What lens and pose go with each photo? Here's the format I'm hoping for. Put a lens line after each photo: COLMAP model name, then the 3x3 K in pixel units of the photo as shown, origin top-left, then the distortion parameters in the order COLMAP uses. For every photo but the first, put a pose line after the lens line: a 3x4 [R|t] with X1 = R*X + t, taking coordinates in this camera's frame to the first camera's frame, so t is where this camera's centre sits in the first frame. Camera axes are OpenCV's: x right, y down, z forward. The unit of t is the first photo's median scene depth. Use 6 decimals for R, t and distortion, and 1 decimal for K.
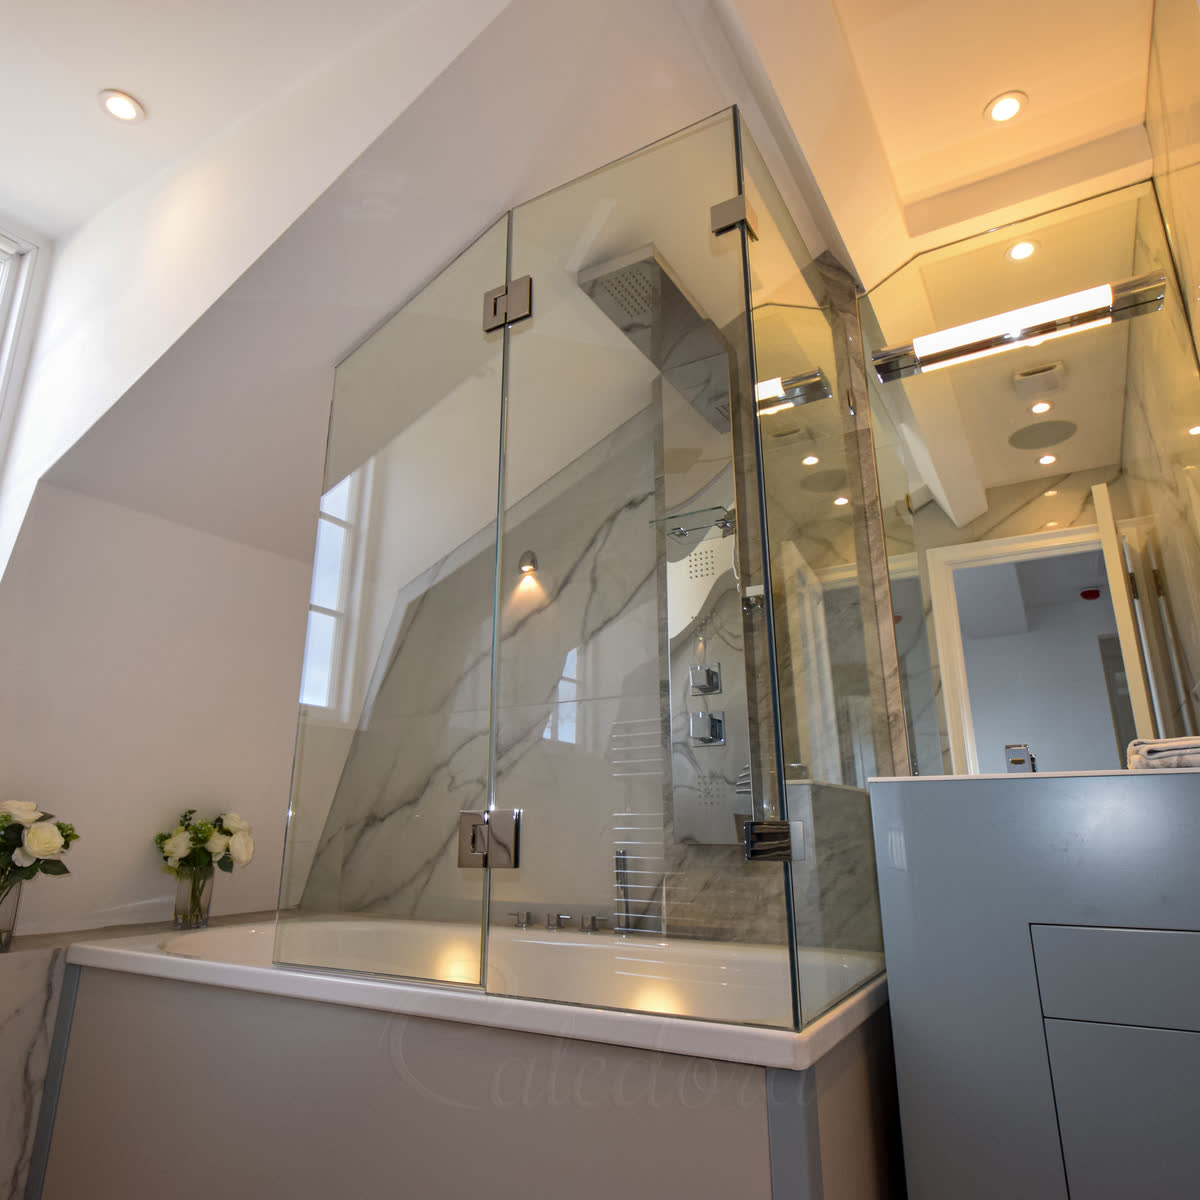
lens RADIAL K [[803.4, 0, 621.3], [0, 803.4, 580.5], [0, 0, 1]] dist [-0.019087, 0.003817]
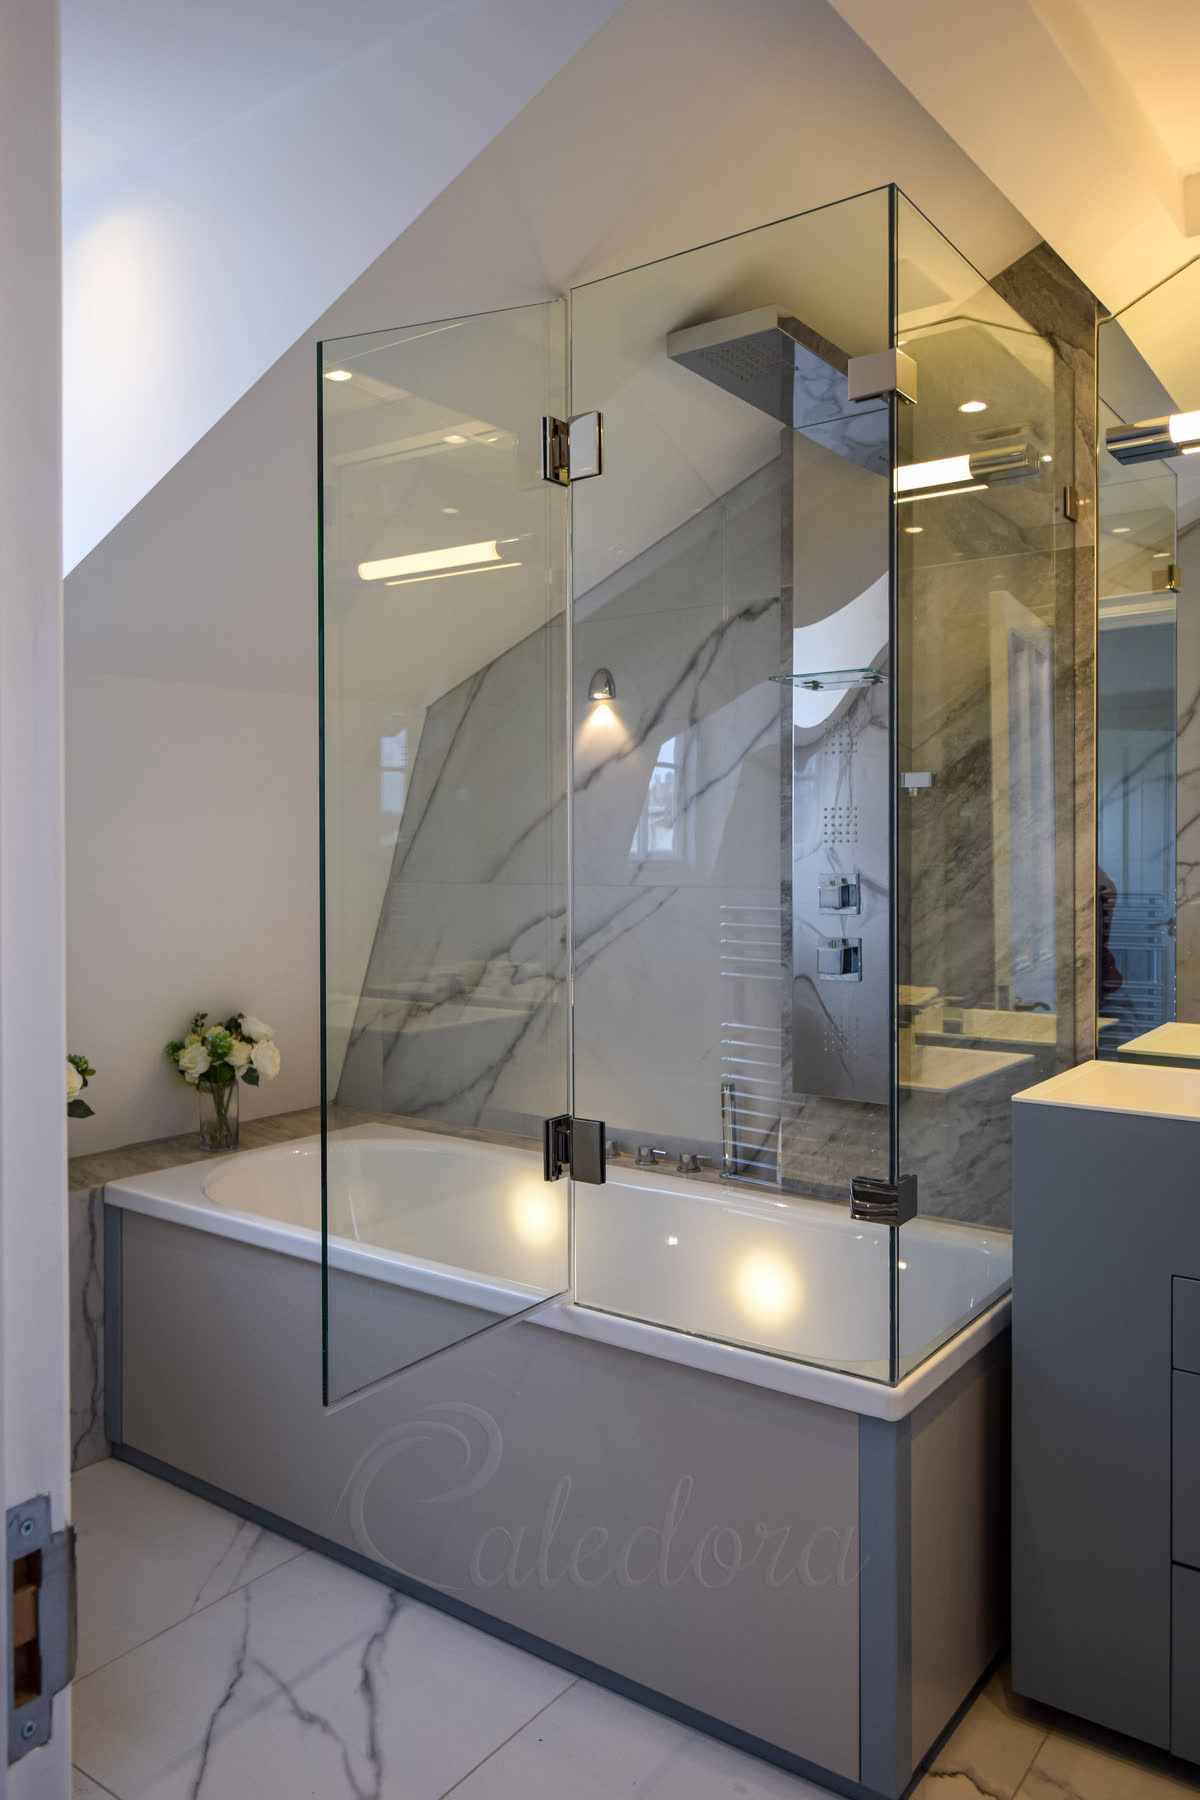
lens RADIAL K [[1280.8, 0, 594.1], [0, 1280.8, 895.5], [0, 0, 1]] dist [-0.003900, -0.001307]
pose [[0.992723, 0.008537, -0.120115, 0.019572], [0.030000, 0.948498, 0.315360, -0.257600], [0.116621, -0.316669, 0.941340, -0.168719]]
